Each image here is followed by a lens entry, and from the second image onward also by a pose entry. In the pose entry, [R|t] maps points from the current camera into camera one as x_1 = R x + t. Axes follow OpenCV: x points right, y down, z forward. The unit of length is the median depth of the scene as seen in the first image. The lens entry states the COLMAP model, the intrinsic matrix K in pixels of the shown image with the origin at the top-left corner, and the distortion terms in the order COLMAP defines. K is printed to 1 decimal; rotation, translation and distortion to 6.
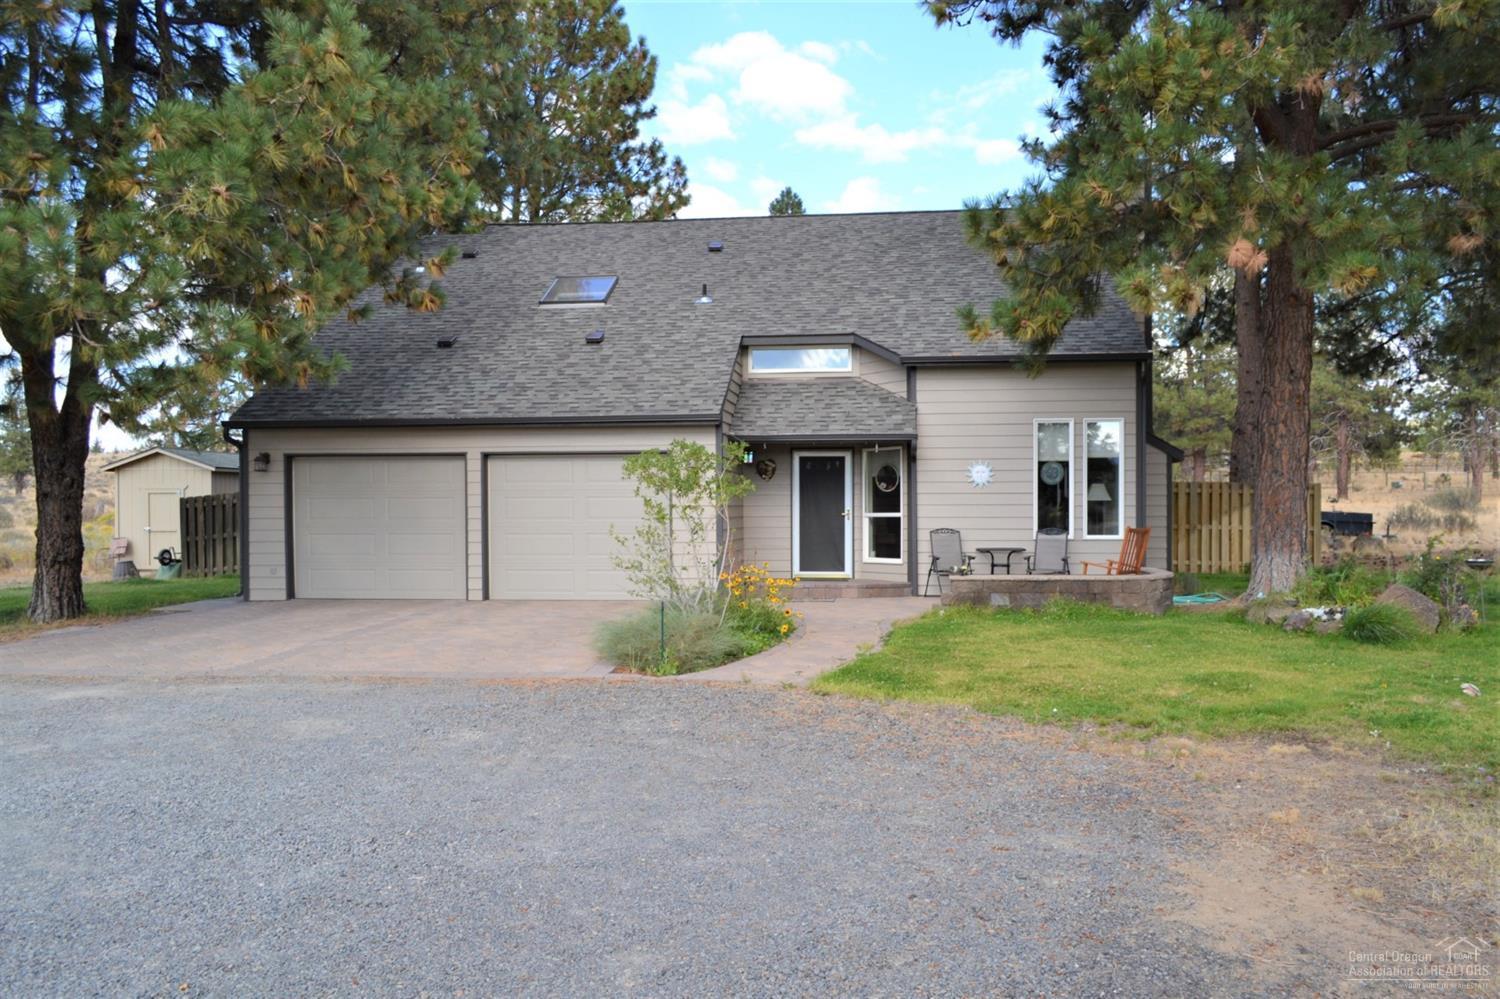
lens RADIAL K [[1257.7, 0, 751.2], [0, 1257.7, 523.6], [0, 0, 1]] dist [-0.010797, -0.004600]
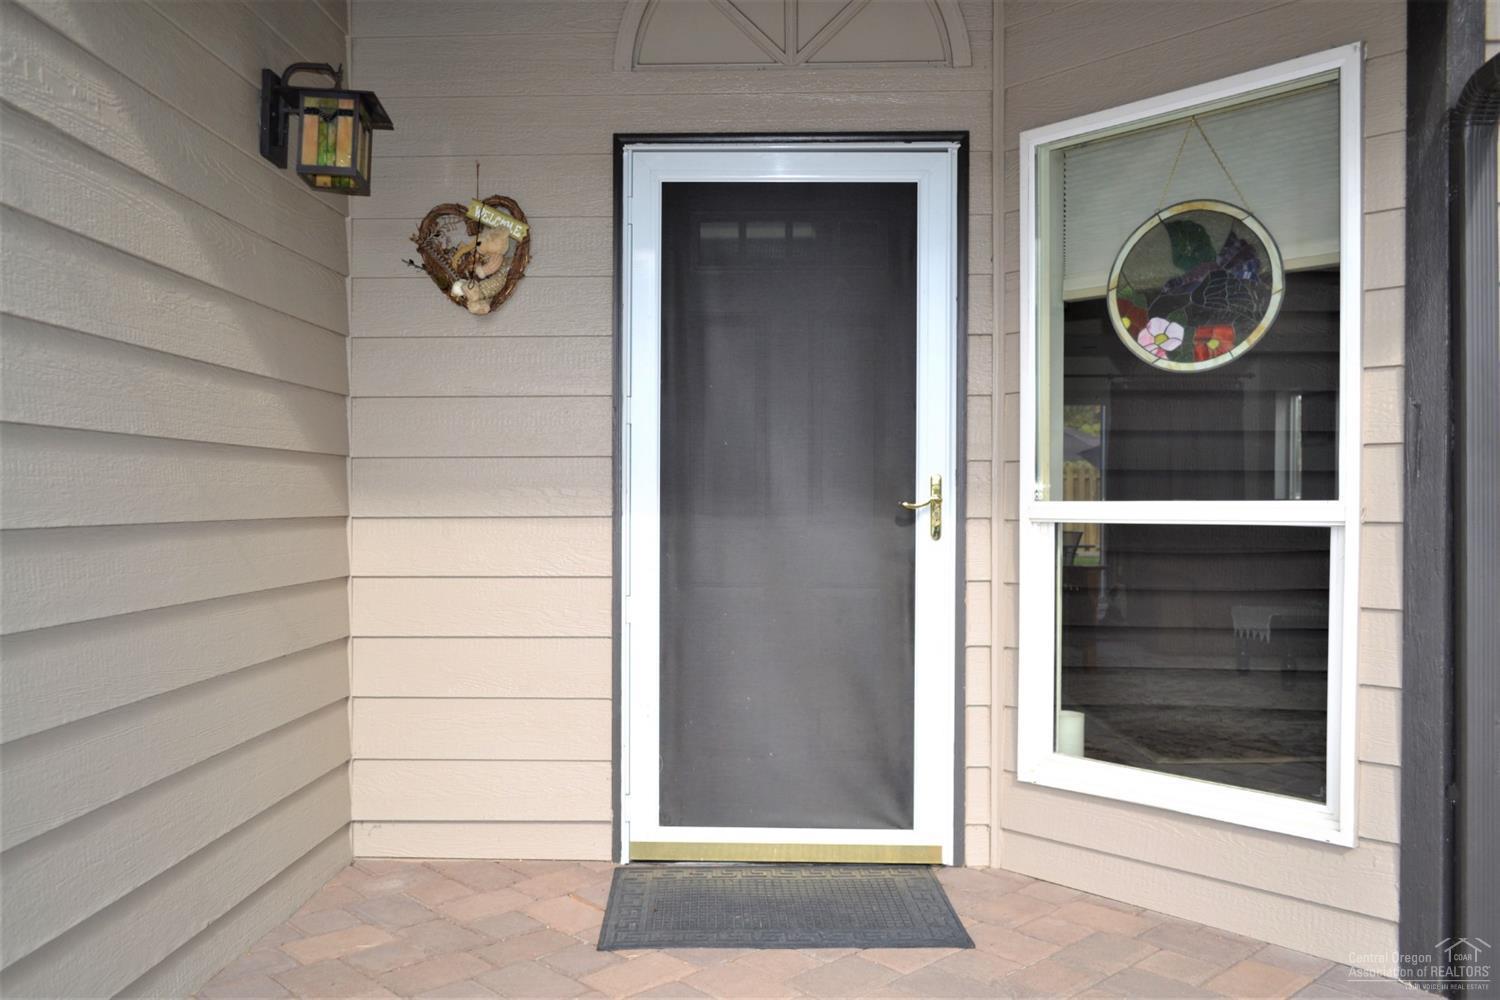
lens RADIAL K [[1206.6, 0, 750.0], [0, 1206.6, 500.0], [0, 0, 1]] dist [0.001083, 0.000459]
pose [[0.994386, 0.005348, 0.105680, 0.034645], [-0.003031, 0.999752, -0.022069, -0.005240], [-0.105772, 0.021624, 0.994155, 0.876170]]
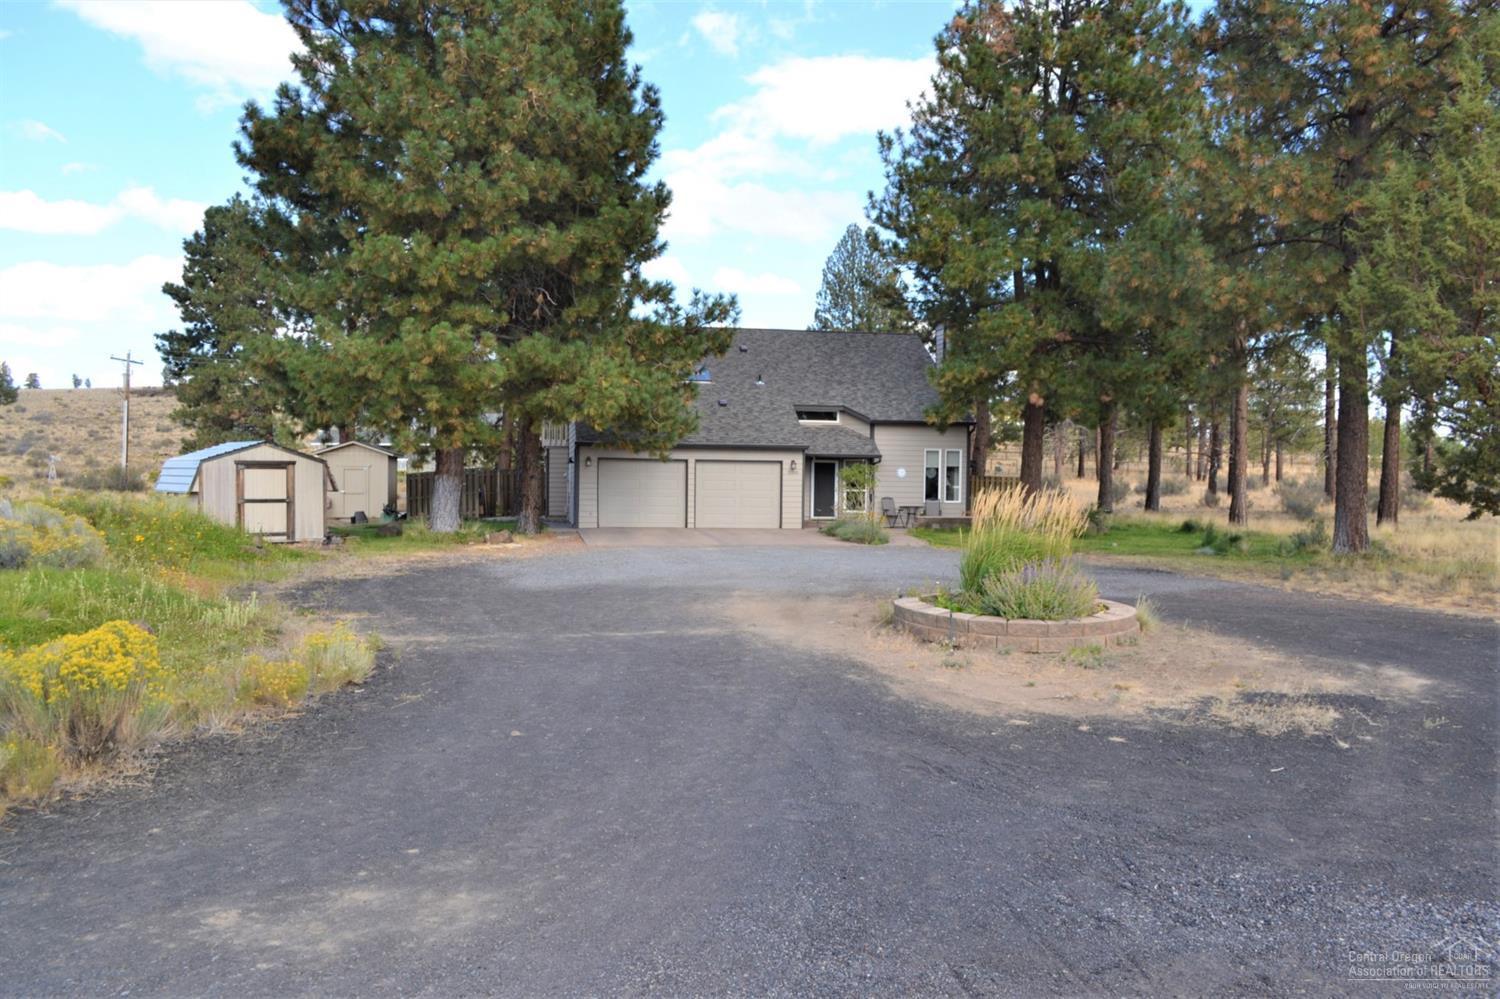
lens RADIAL K [[1206.6, 0, 750.0], [0, 1206.6, 499.5], [0, 0, 1]] dist [0.001083, 0.000459]
pose [[0.956746, 0.012118, 0.290671, -0.690352], [-0.013316, 0.999909, 0.002143, 0.006506], [-0.290618, -0.005921, 0.956821, -0.958726]]
